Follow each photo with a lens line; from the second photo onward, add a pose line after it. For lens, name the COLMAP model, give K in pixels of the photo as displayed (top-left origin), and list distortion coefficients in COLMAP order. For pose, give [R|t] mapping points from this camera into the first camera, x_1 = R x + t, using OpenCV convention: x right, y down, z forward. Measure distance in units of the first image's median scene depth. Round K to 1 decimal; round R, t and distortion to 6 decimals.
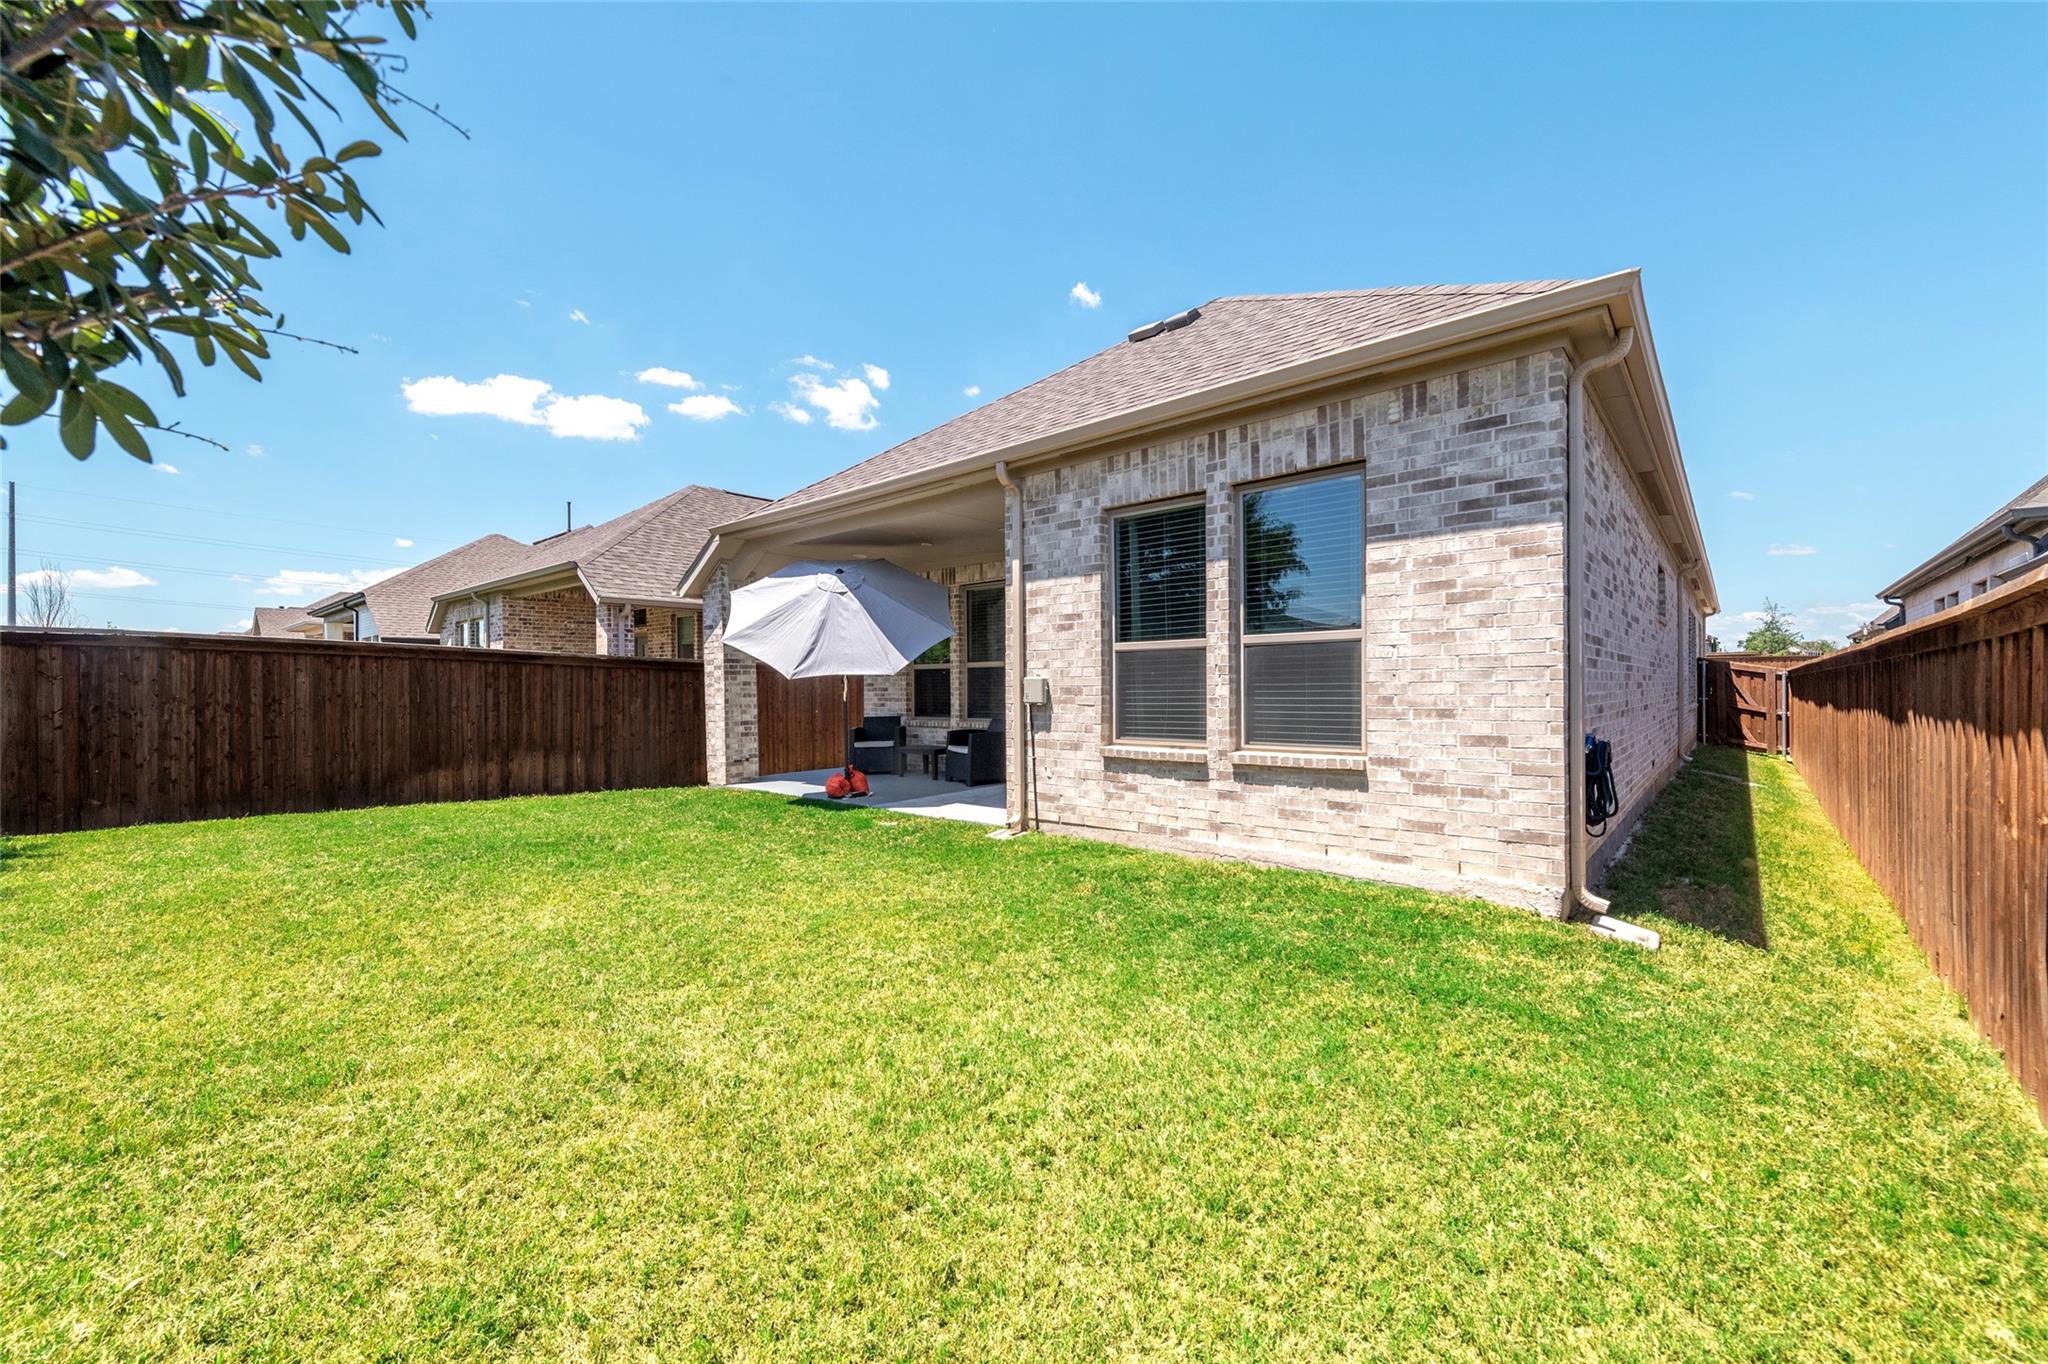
lens RADIAL K [[810.1, 0, 1023.3], [0, 810.1, 686.3], [0, 0, 1]] dist [0.000823, -0.000053]
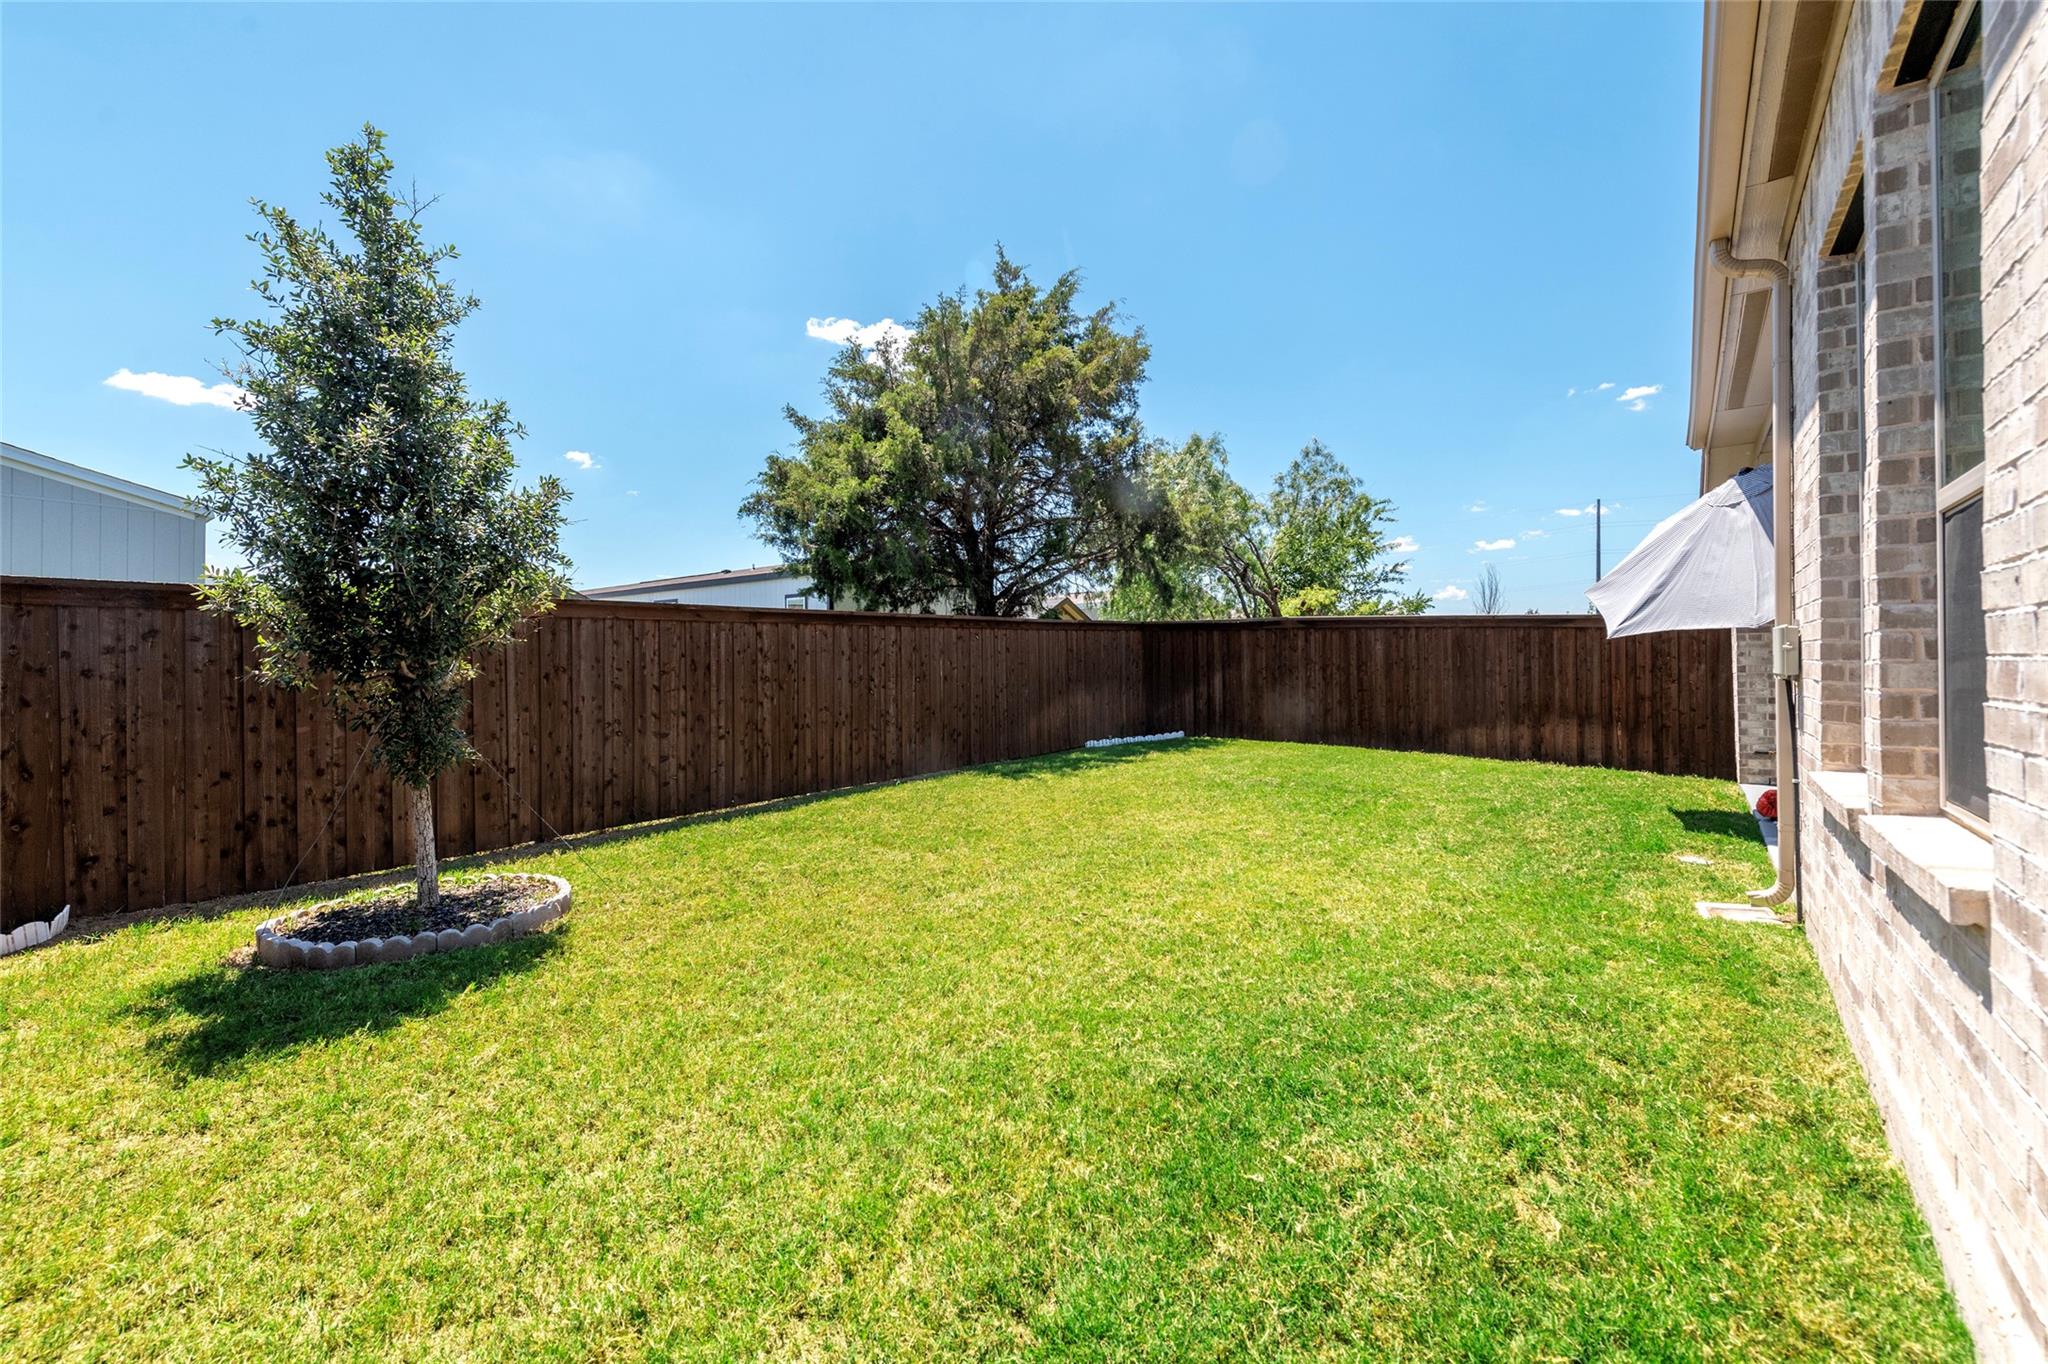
lens RADIAL K [[810.1, 0, 1022.5], [0, 810.1, 666.6], [0, 0, 1]] dist [0.000823, -0.000053]
pose [[0.035416, 0.009367, -0.999329, 0.343688], [0.004307, 0.999945, 0.009526, 0.006821], [0.999363, -0.004641, 0.035374, 0.327449]]
